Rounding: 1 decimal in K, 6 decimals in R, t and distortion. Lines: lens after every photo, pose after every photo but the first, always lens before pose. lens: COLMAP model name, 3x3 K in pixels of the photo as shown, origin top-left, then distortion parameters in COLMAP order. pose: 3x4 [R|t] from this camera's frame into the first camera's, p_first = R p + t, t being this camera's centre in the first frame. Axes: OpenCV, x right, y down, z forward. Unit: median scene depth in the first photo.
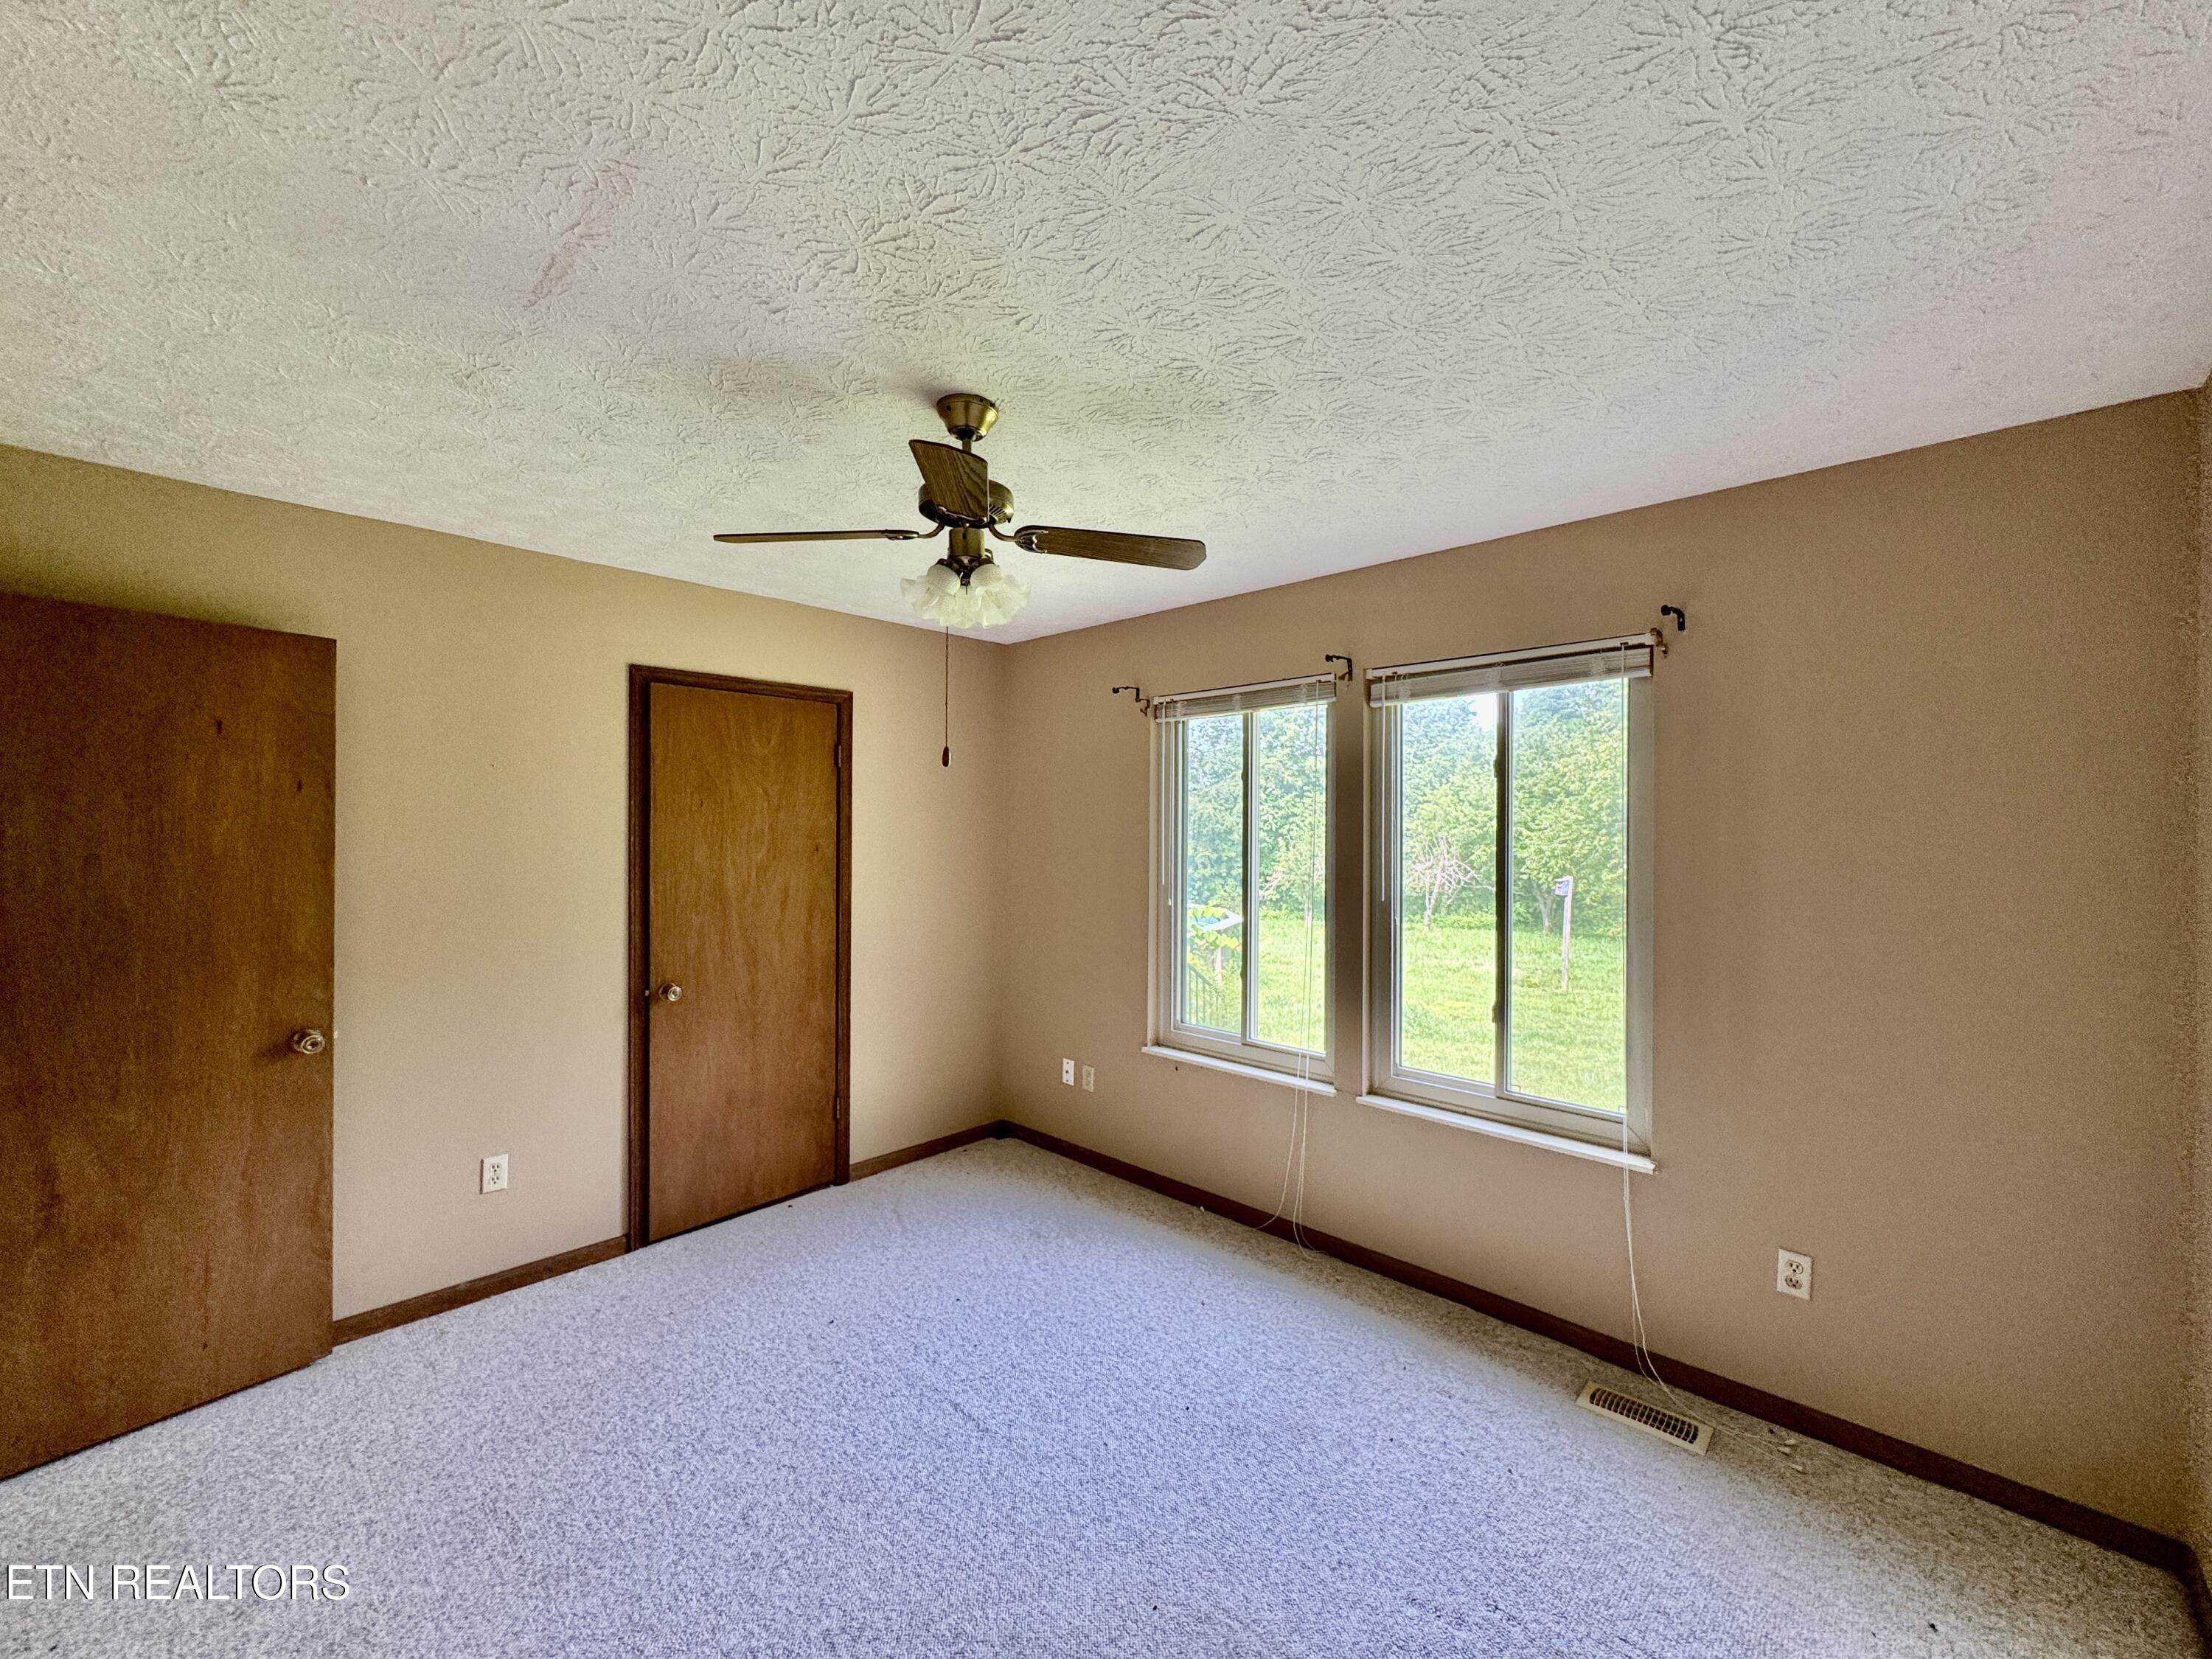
lens RADIAL K [[884.4, 0, 1101.4], [0, 884.4, 833.6], [0, 0, 1]] dist [-0.001303, -0.000335]
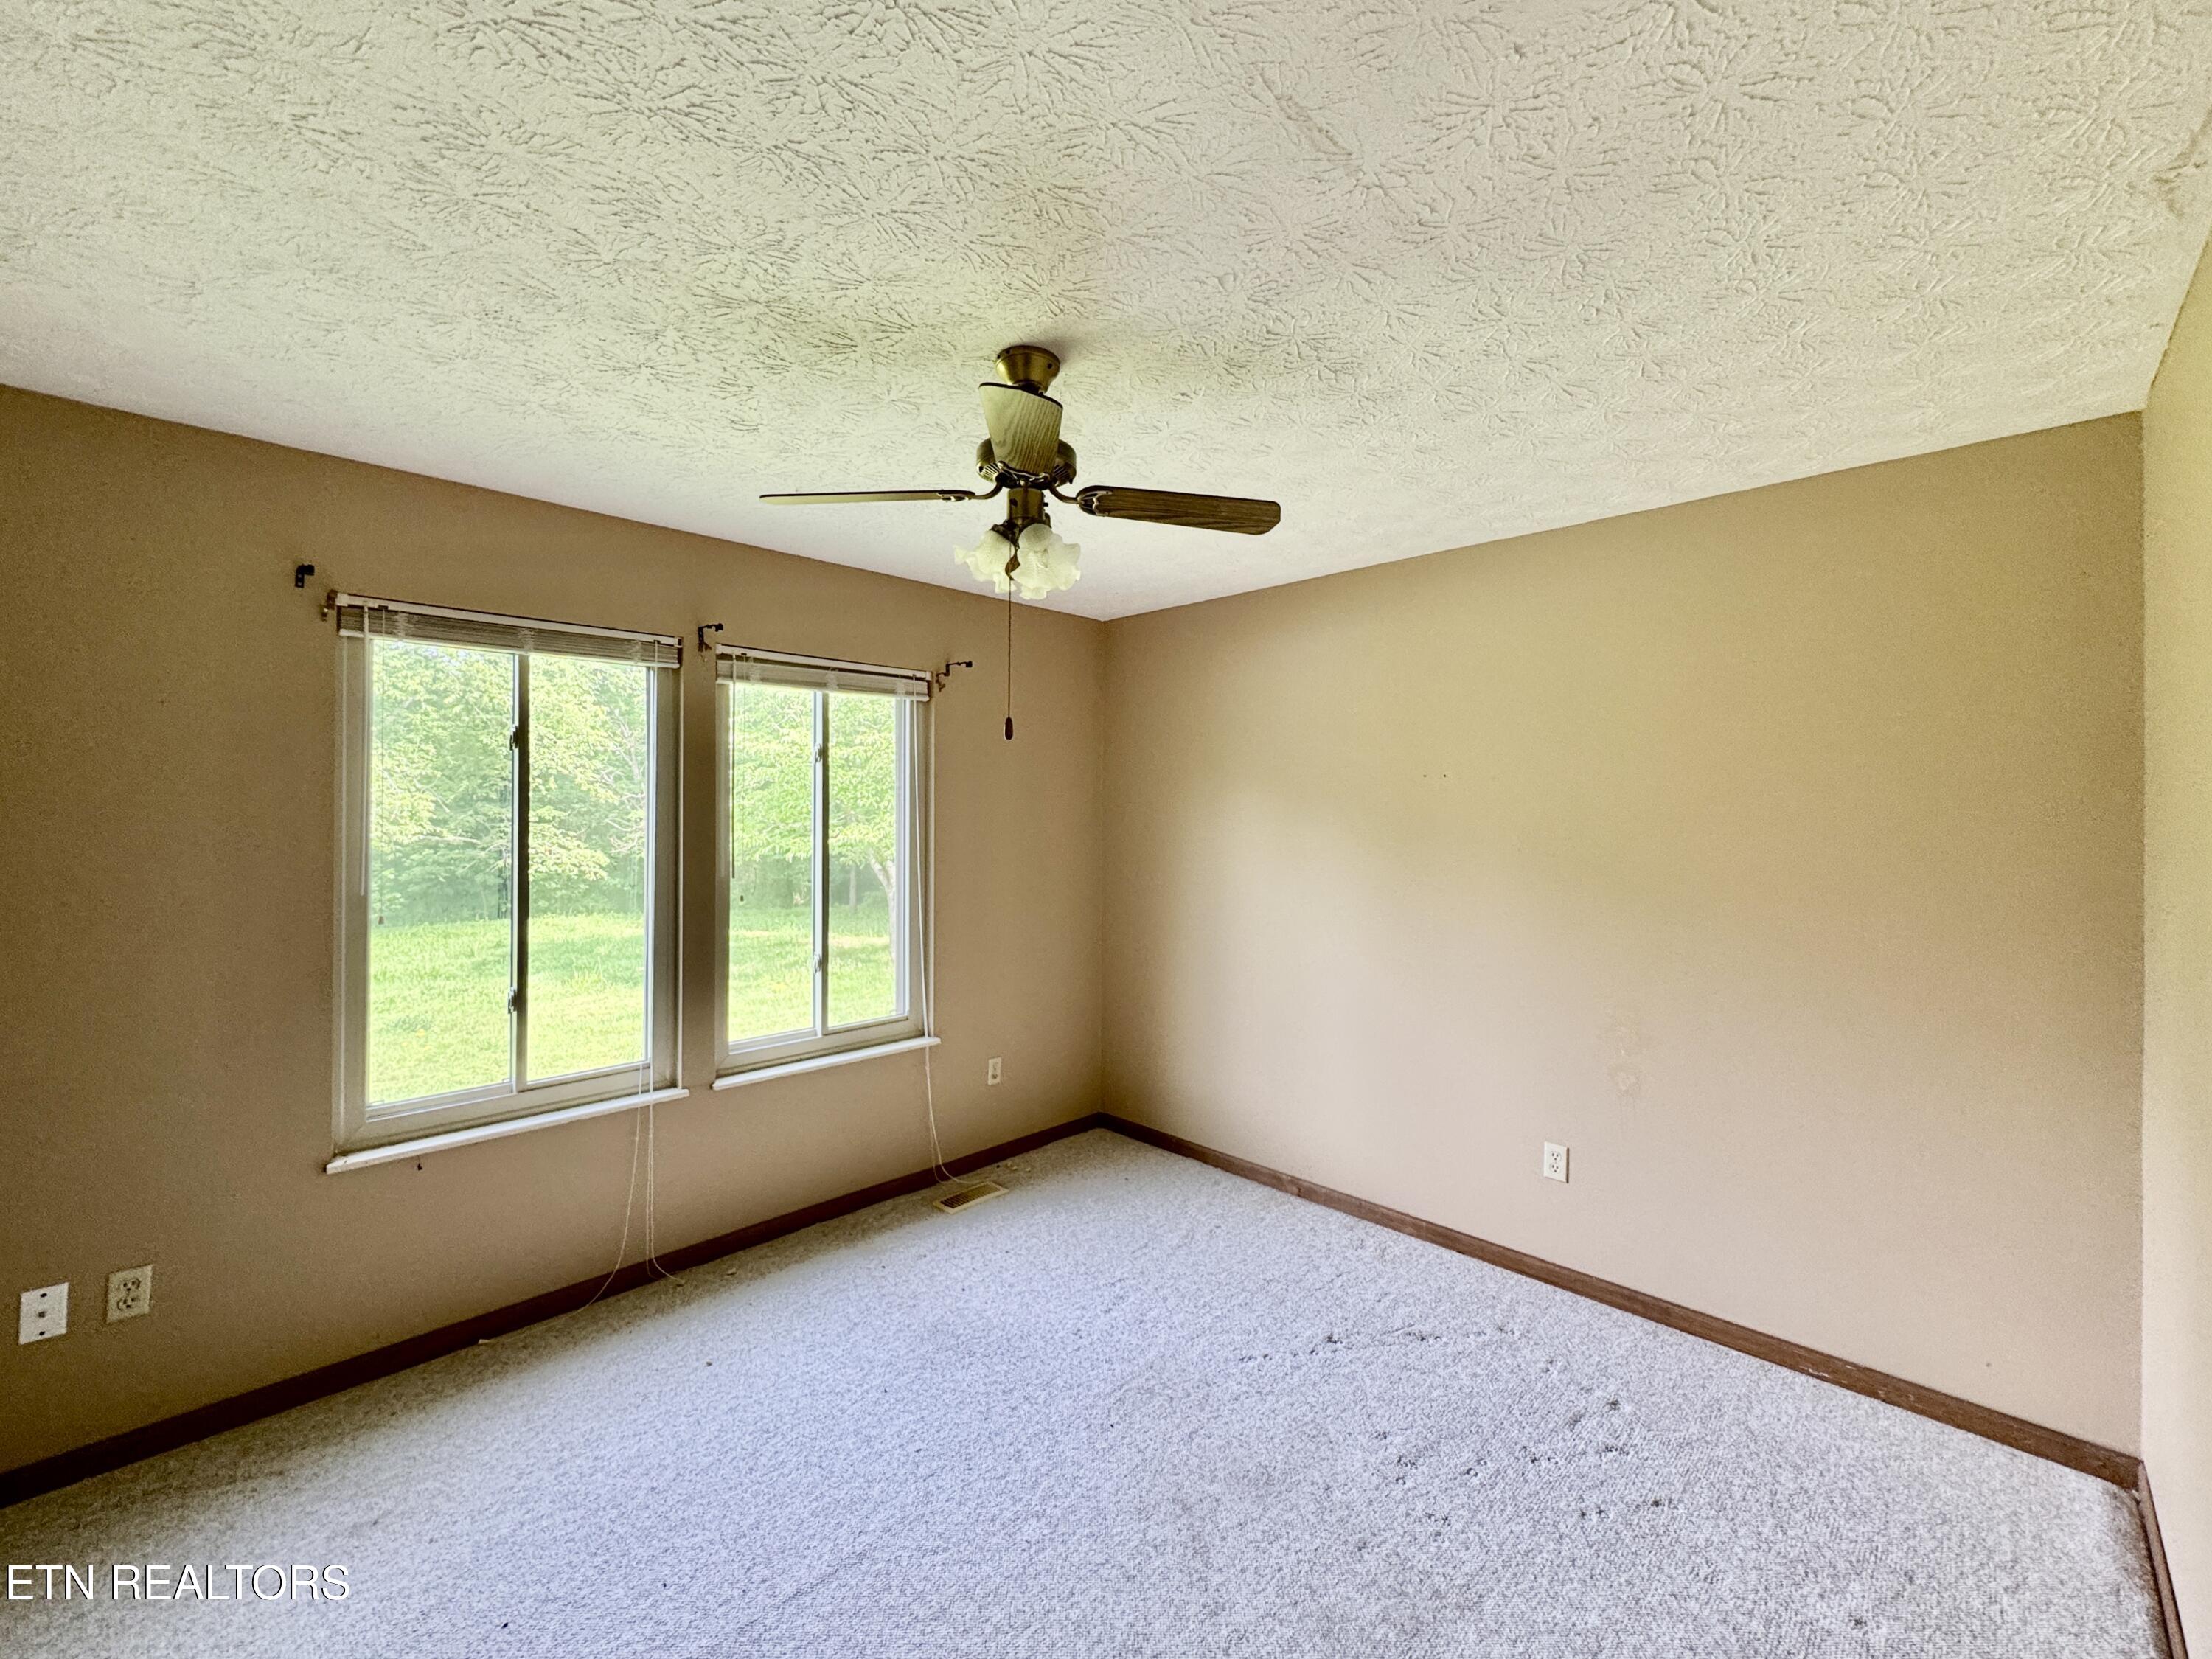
lens RADIAL K [[884.4, 0, 1111.0], [0, 884.4, 825.6], [0, 0, 1]] dist [-0.001303, -0.000335]
pose [[0.019614, -0.013645, 0.999715, -0.668477], [0.011175, 0.999847, 0.013428, 0.006910], [-0.999745, 0.010909, 0.019764, 0.549639]]
